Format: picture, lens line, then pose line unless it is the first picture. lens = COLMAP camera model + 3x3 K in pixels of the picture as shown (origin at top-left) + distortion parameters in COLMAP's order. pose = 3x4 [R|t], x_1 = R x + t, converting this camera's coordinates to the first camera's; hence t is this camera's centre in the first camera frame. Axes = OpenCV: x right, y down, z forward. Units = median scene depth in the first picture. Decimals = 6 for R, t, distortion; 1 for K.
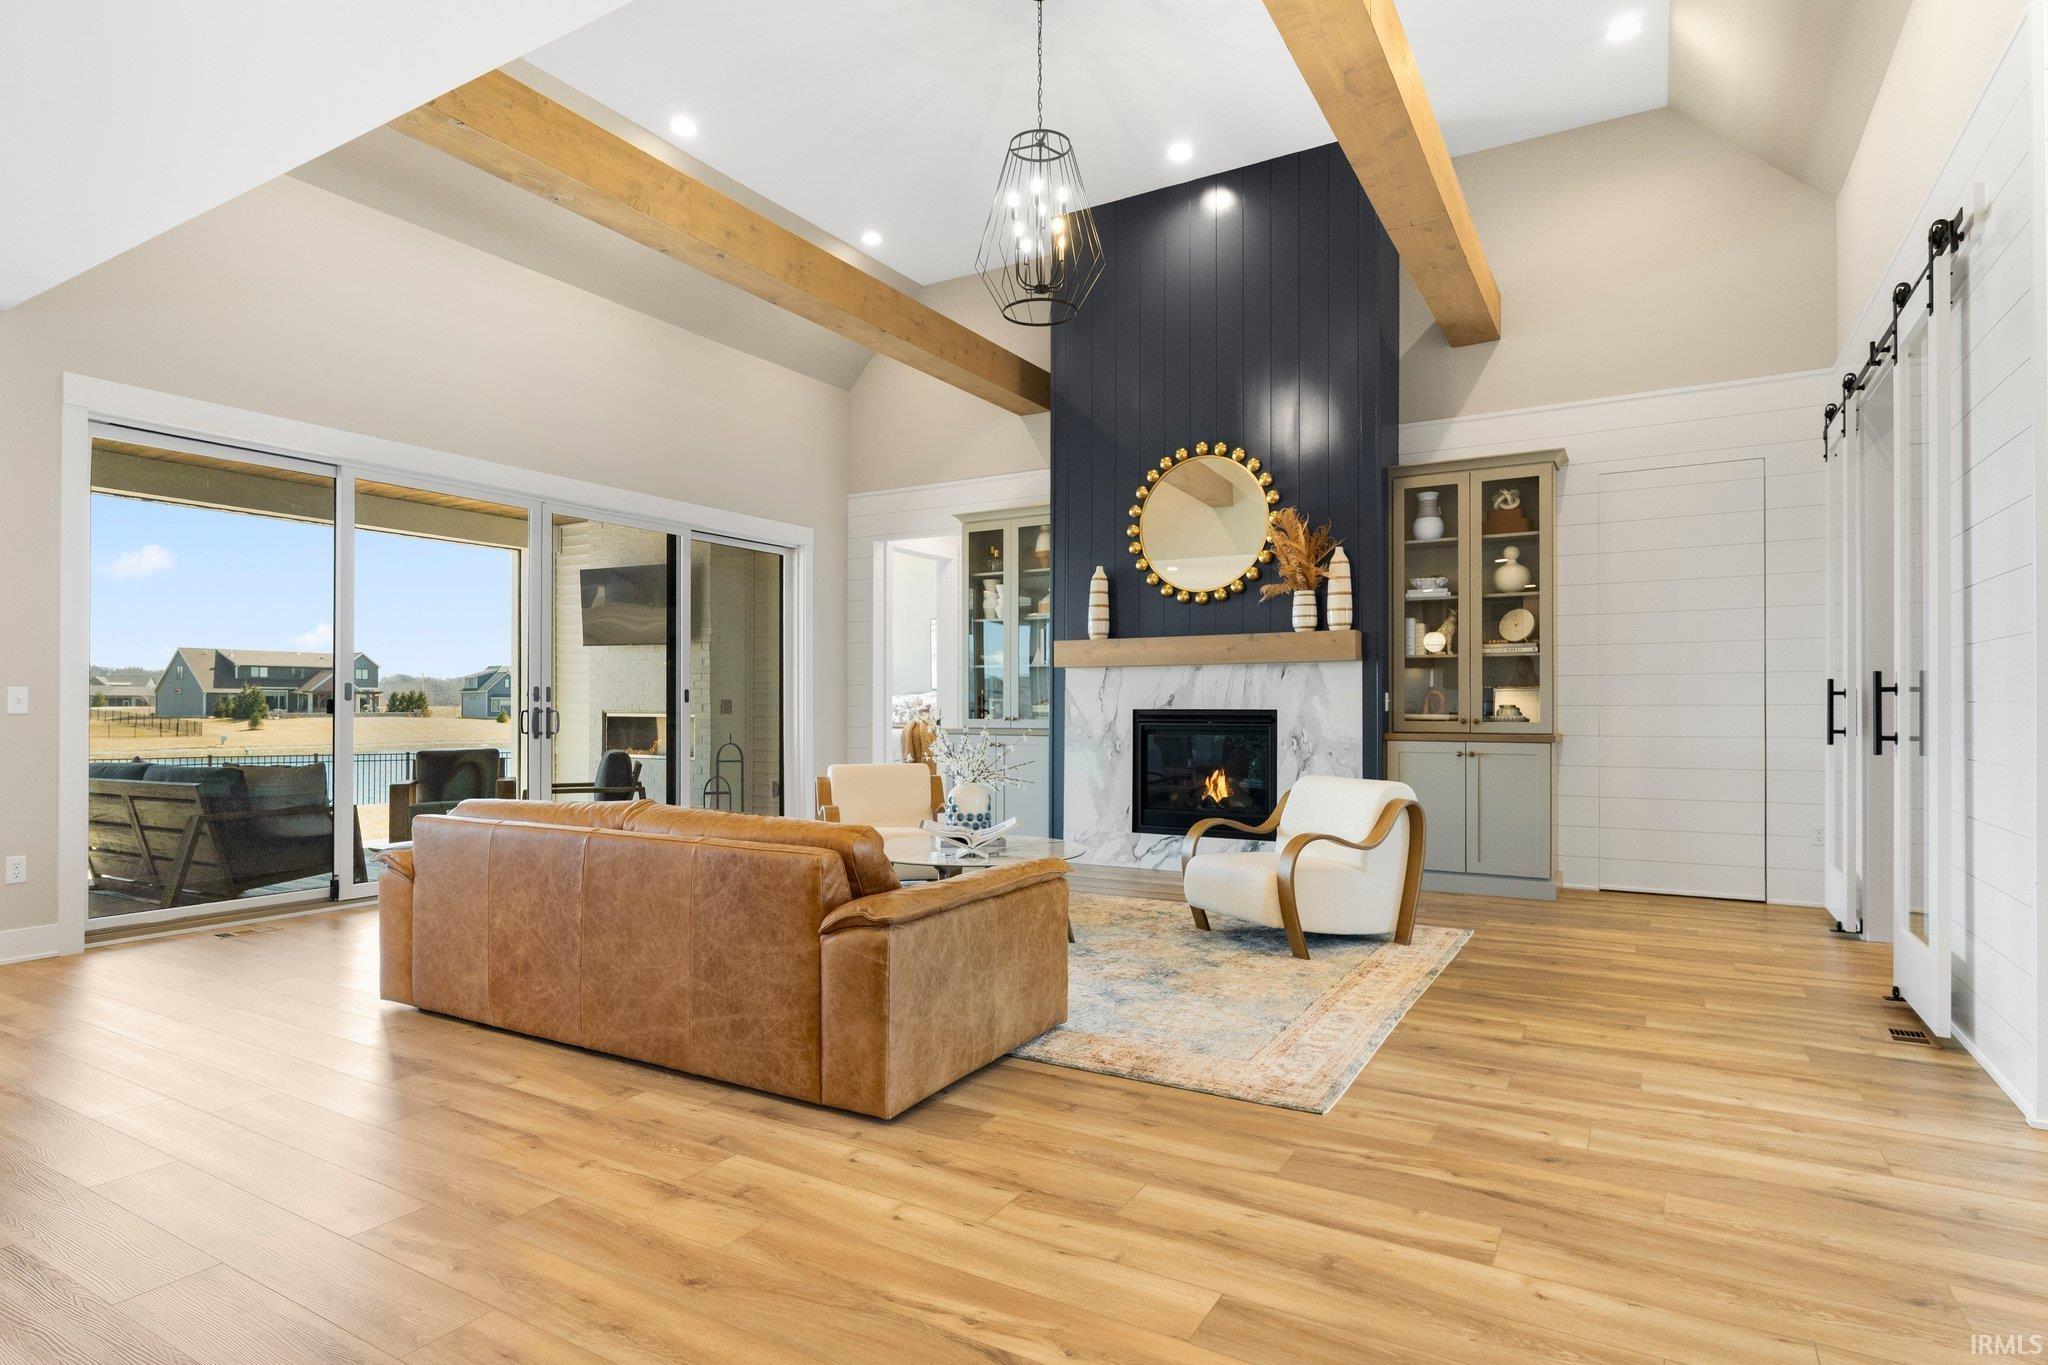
lens RADIAL K [[1080.8, 0, 1004.2], [0, 1080.8, 701.8], [0, 0, 1]] dist [-0.013877, -0.001455]
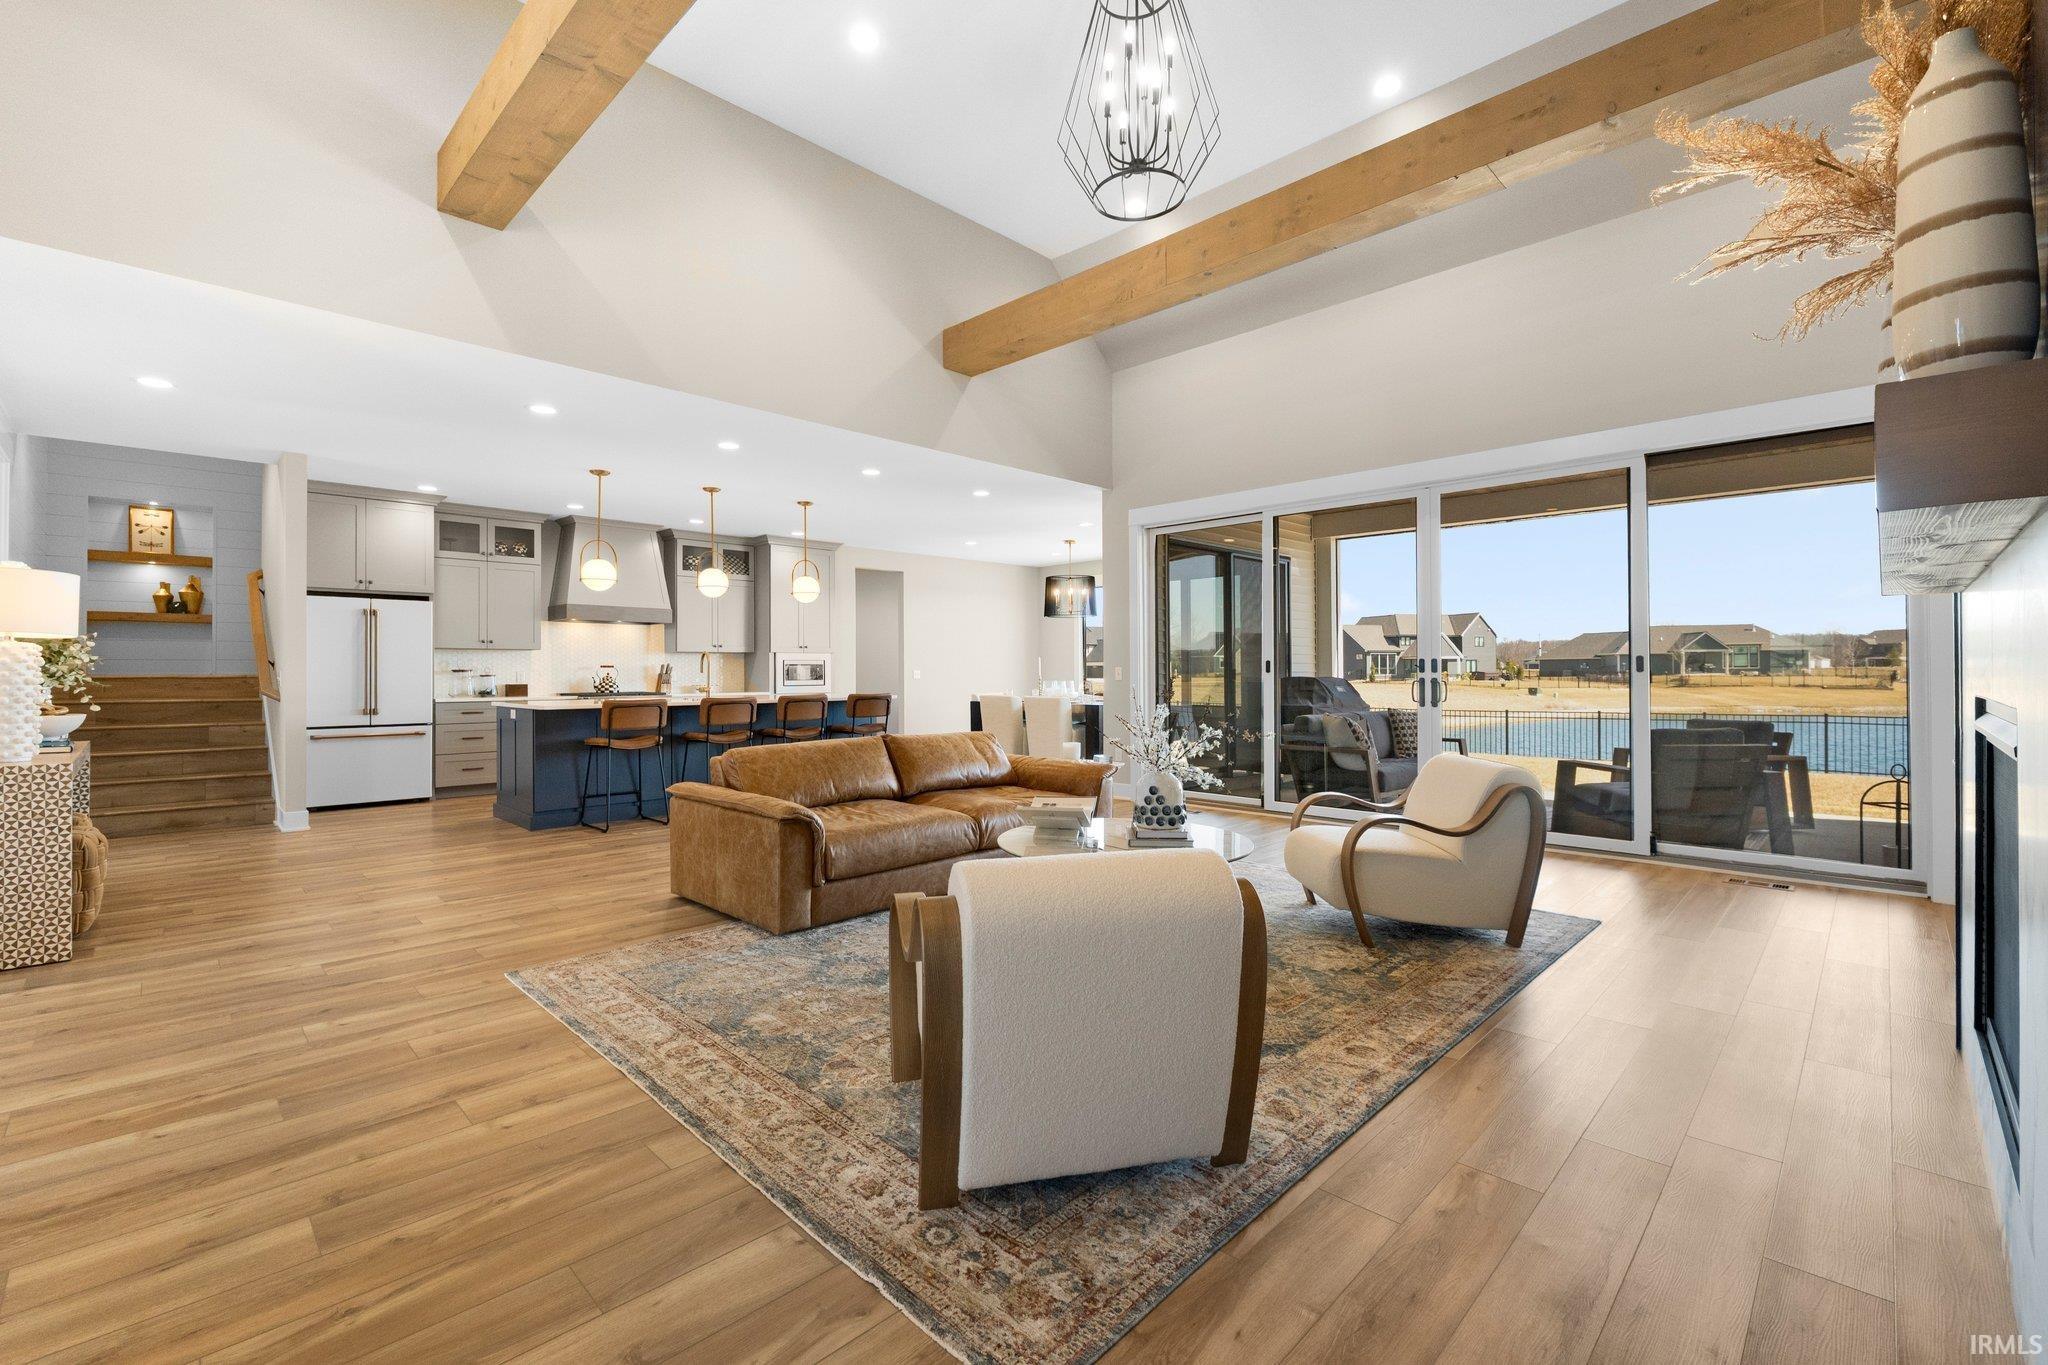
lens RADIAL K [[882.9, 0, 1021.3], [0, 882.9, 677.9], [0, 0, 1]] dist [-0.008778, 0.000607]
pose [[-0.240621, 0.008390, -0.970583, 0.951033], [0.011304, 0.999919, 0.005841, -0.008416], [0.970553, -0.009566, -0.240696, 1.468343]]
